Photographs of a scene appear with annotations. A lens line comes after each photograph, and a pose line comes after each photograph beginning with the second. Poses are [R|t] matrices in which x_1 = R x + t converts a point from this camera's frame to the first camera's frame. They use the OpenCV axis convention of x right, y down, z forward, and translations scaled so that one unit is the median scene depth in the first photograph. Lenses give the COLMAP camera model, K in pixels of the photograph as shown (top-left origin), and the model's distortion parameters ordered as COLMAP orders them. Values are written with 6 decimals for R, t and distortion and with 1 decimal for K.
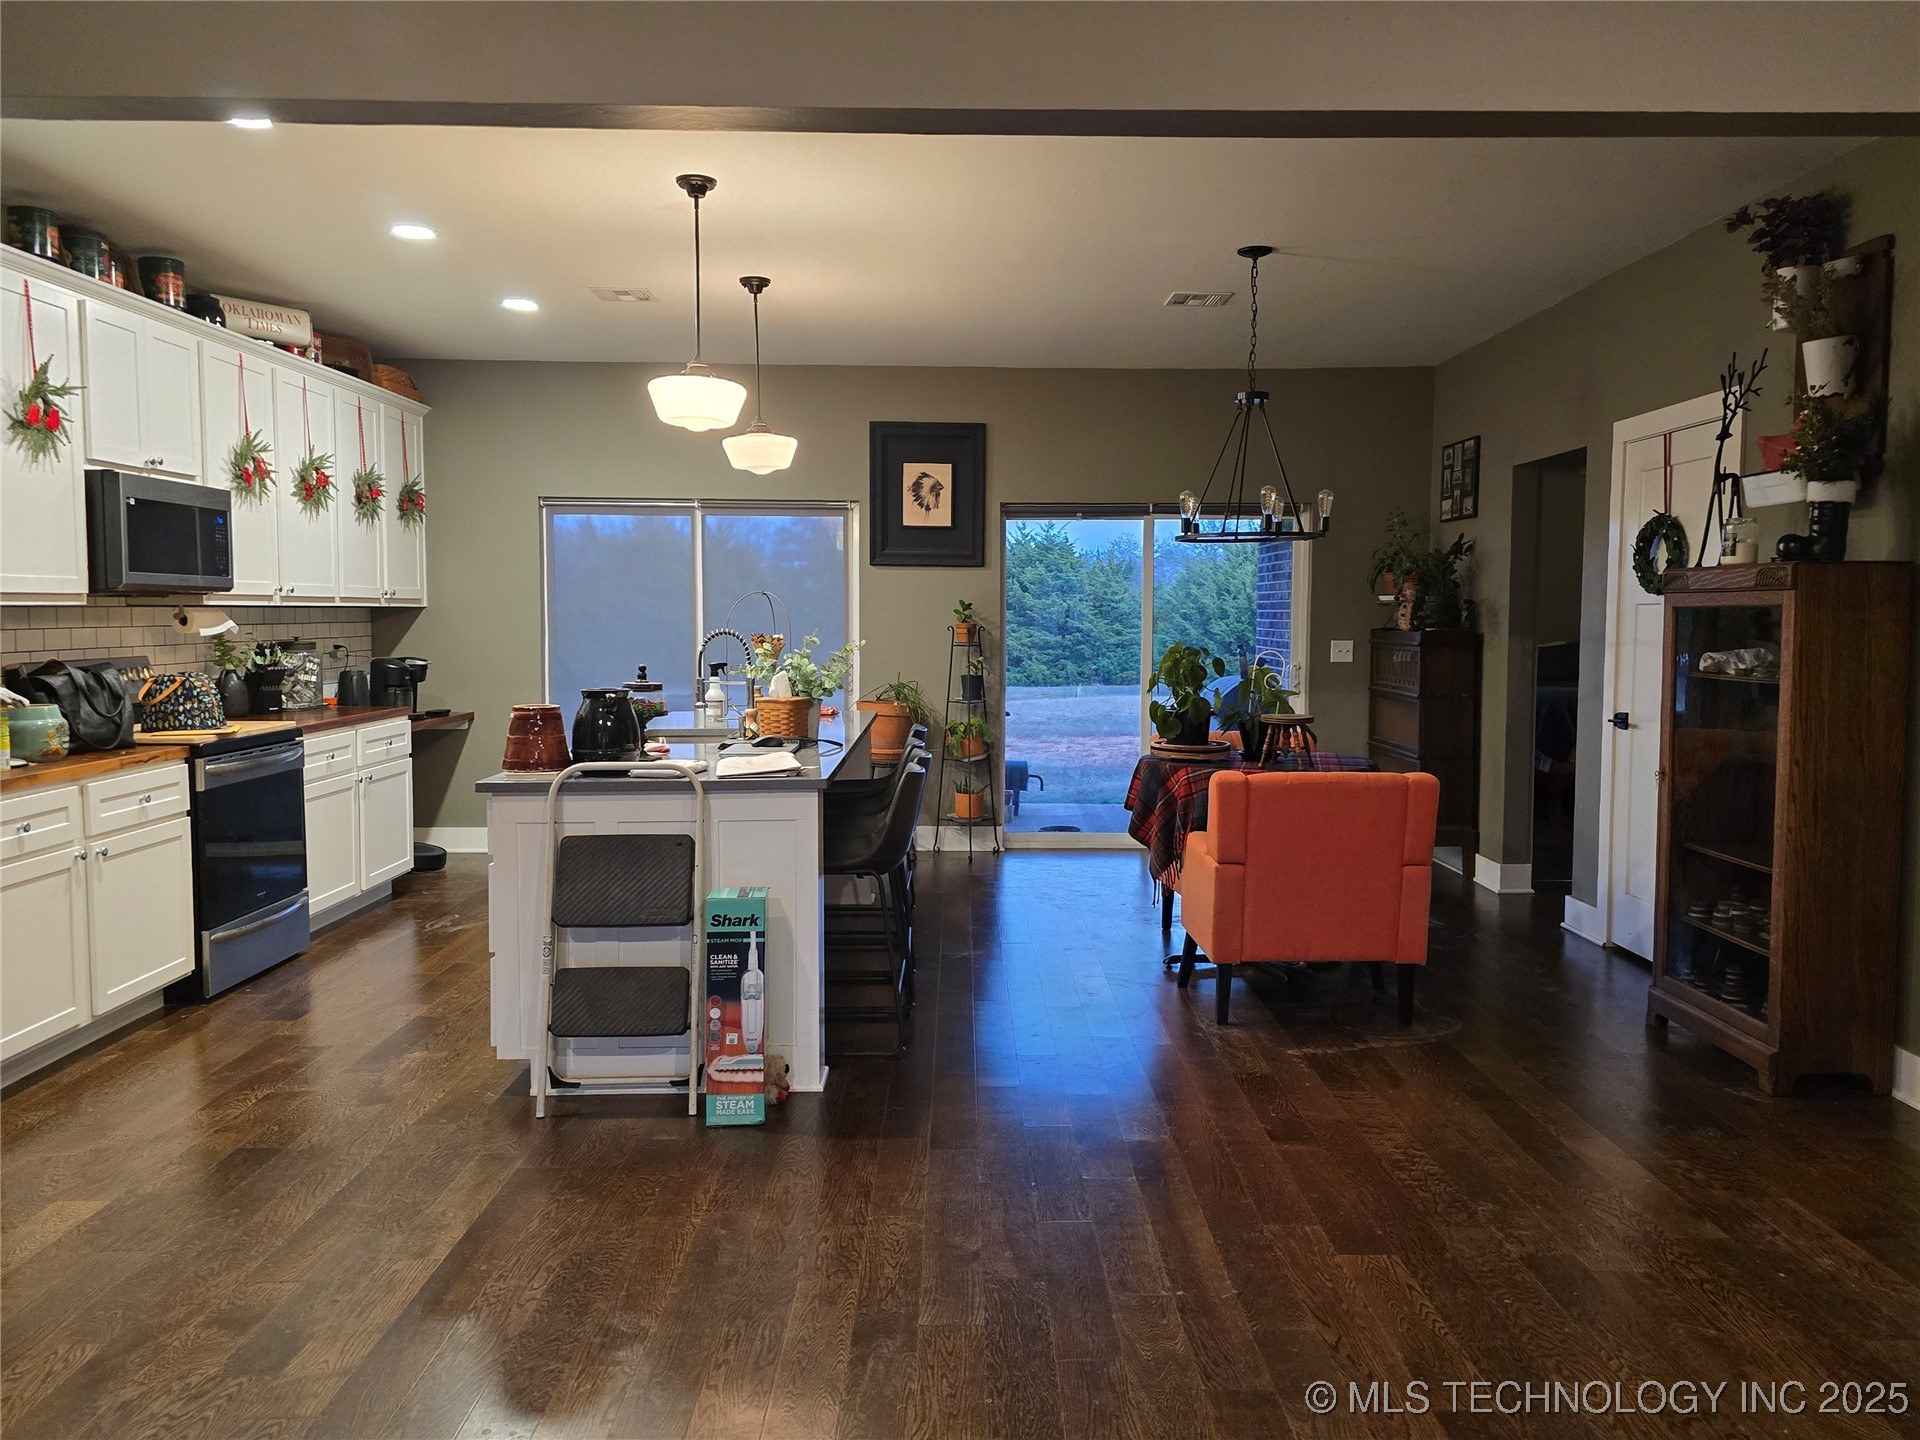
lens RADIAL K [[1487.9, 0, 960.0], [0, 1487.9, 720.0], [0, 0, 1]] dist [0.006683, 0.002666]
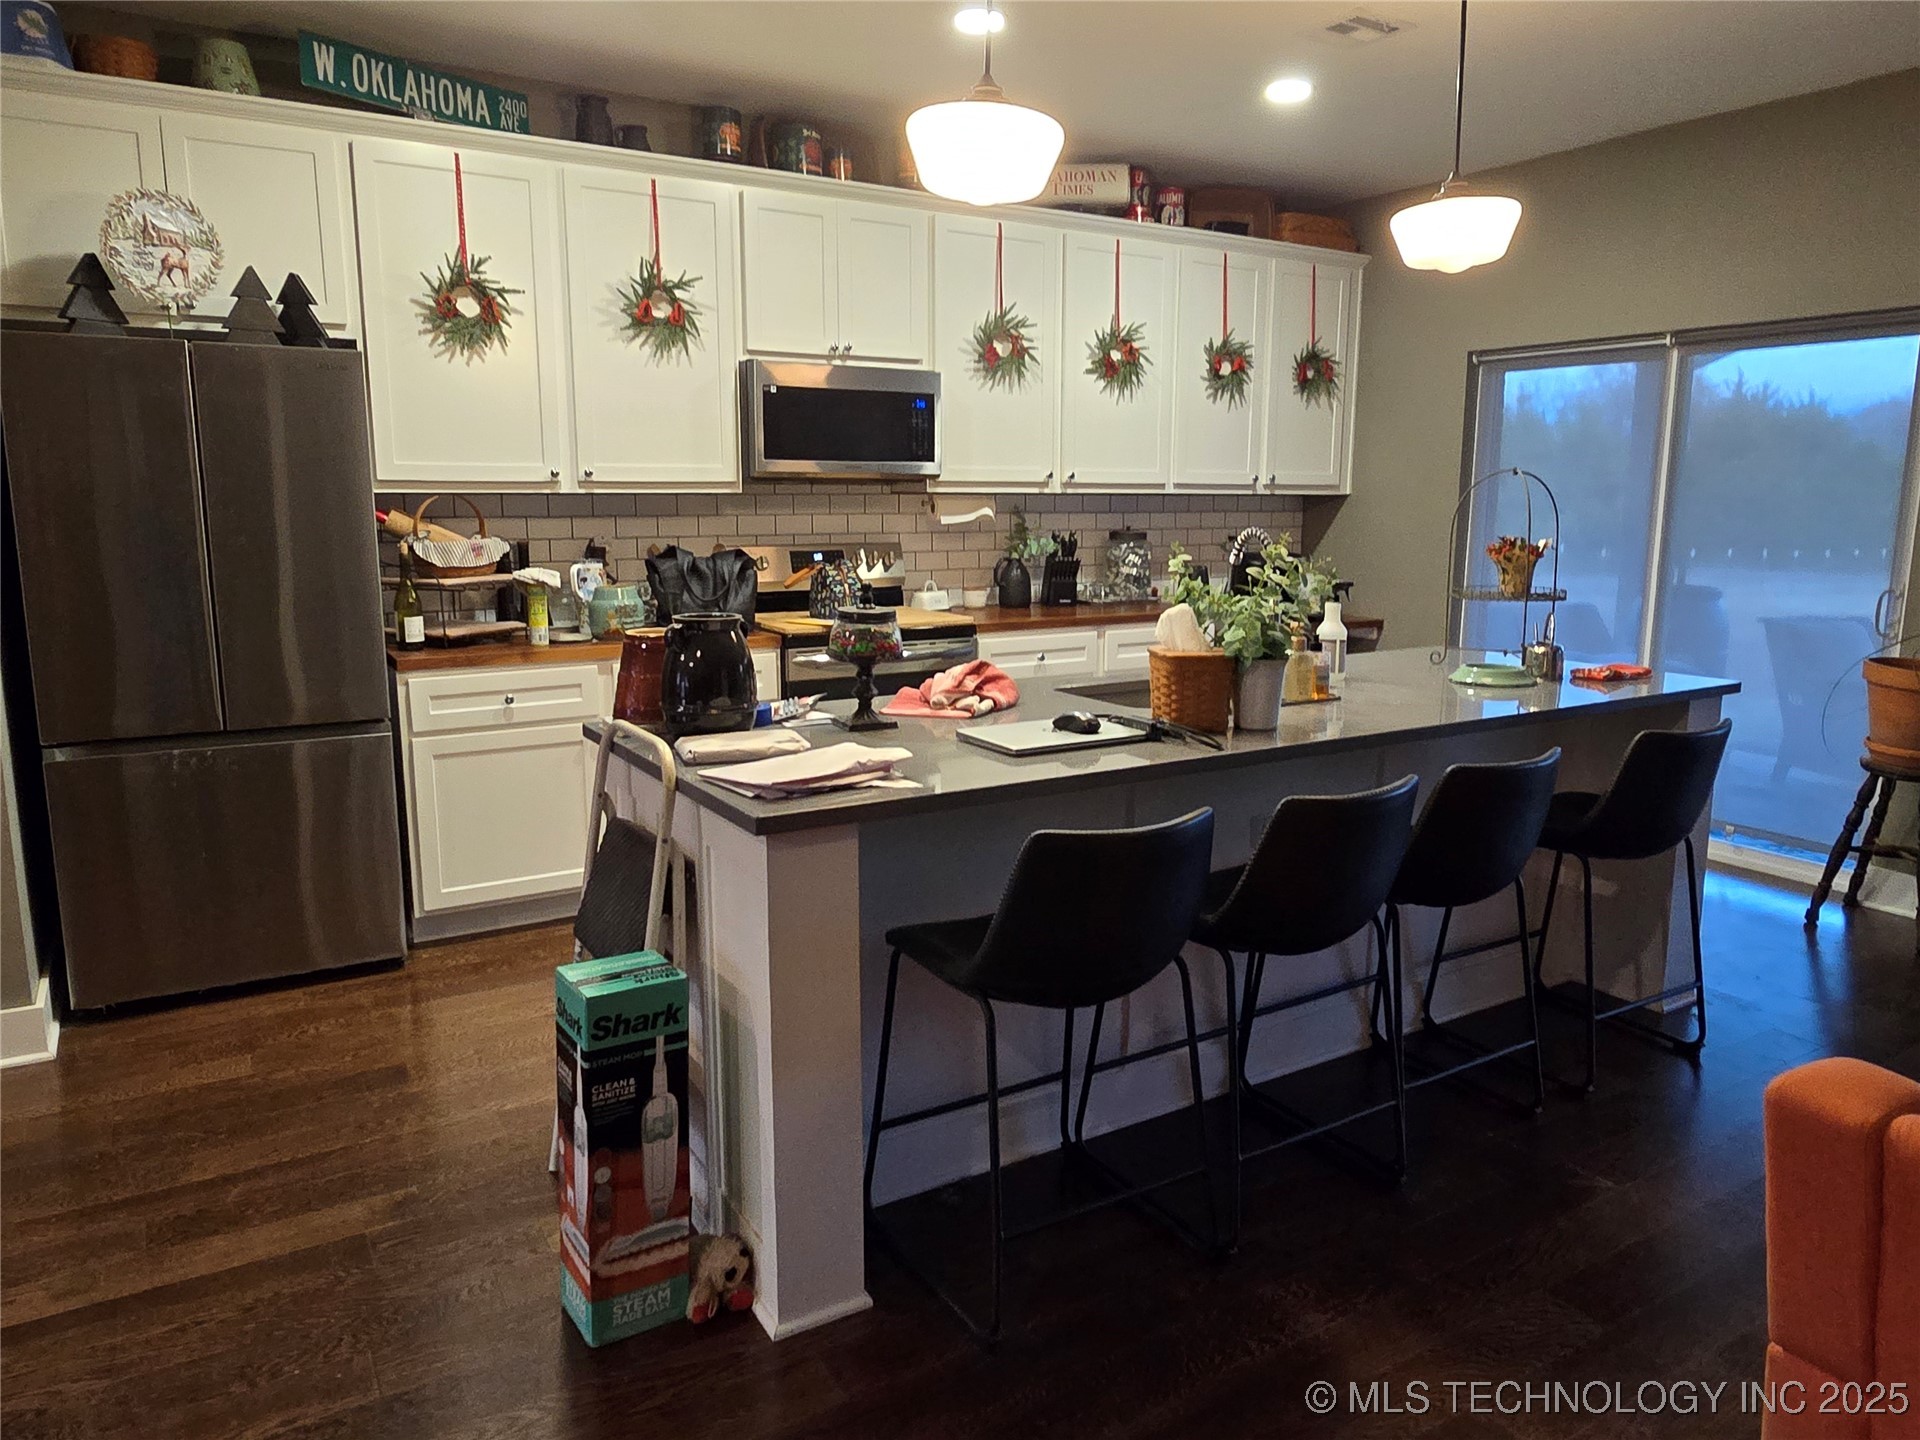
lens RADIAL K [[1256.7, 0, 960.0], [0, 1256.7, 720.0], [0, 0, 1]] dist [-0.002303, 0.004081]
pose [[0.517950, 0.148134, -0.842487, 0.204804], [-0.062857, 0.988820, 0.135220, -0.037417], [0.853098, -0.017081, 0.521470, 0.516395]]
